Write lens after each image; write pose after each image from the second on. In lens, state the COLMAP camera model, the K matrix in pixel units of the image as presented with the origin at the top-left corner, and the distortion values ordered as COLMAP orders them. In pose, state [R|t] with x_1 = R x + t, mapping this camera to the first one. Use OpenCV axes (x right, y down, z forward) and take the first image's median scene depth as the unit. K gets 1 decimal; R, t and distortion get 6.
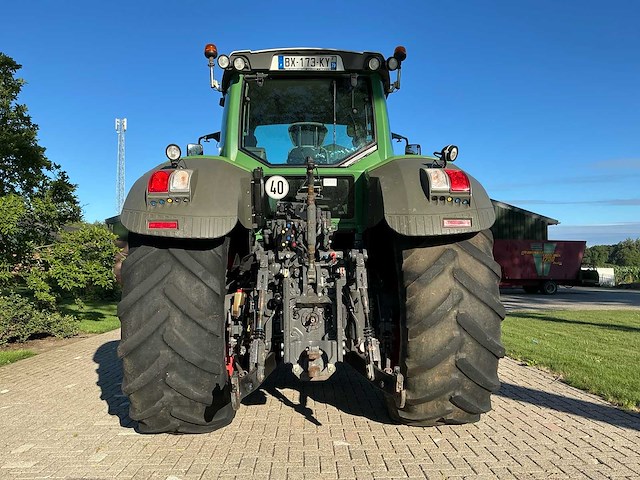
lens RADIAL K [[534.9, 0, 320.0], [0, 534.9, 240.0], [0, 0, 1]] dist [0.154053, -0.314676]
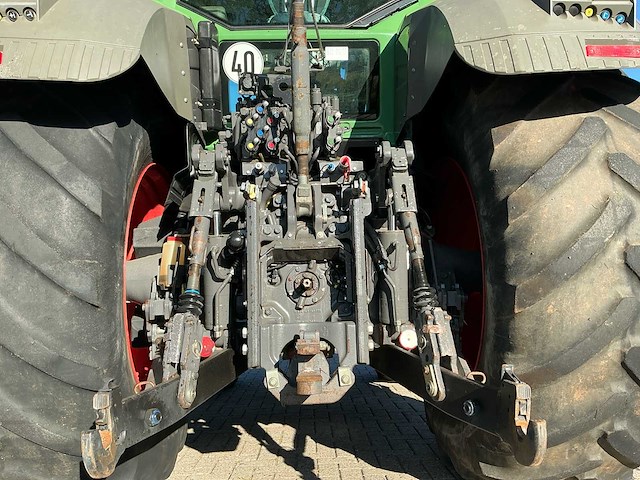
lens RADIAL K [[534.9, 0, 320.0], [0, 534.9, 240.0], [0, 0, 1]] dist [0.154053, -0.314676]
pose [[0.999850, -0.014791, -0.009023, 0.003881], [0.014208, 0.998003, -0.061553, 0.141366], [0.009916, 0.061416, 0.998063, 0.500108]]
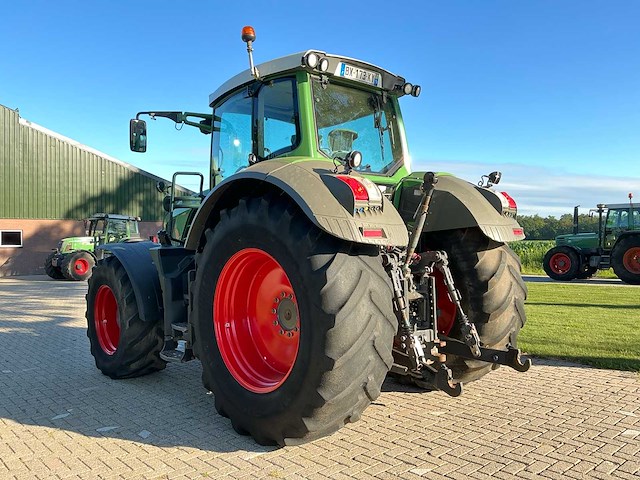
lens RADIAL K [[534.9, 0, 320.0], [0, 534.9, 240.0], [0, 0, 1]] dist [0.154053, -0.314676]
pose [[0.758496, -0.002519, 0.651673, -0.914292], [-0.022656, 0.999286, 0.030232, -0.037926], [-0.651284, -0.037695, 0.757898, 0.269618]]
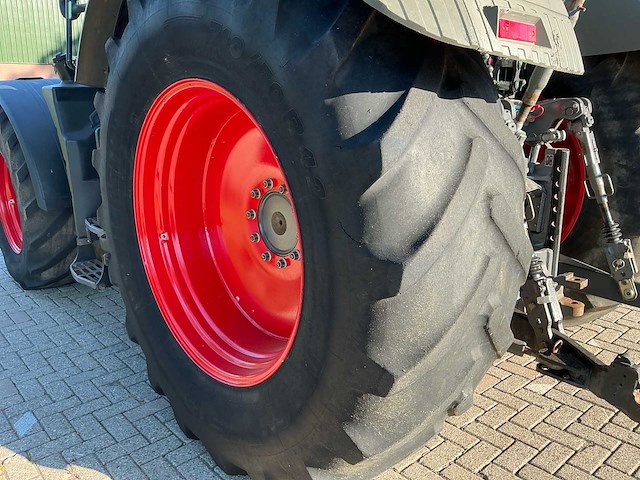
lens RADIAL K [[534.9, 0, 320.0], [0, 534.9, 240.0], [0, 0, 1]] dist [0.154053, -0.314676]
pose [[0.762714, -0.155348, 0.627801, -0.564968], [-0.040207, 0.957455, 0.285768, 0.006658], [-0.645485, -0.243201, 0.724018, 0.709885]]
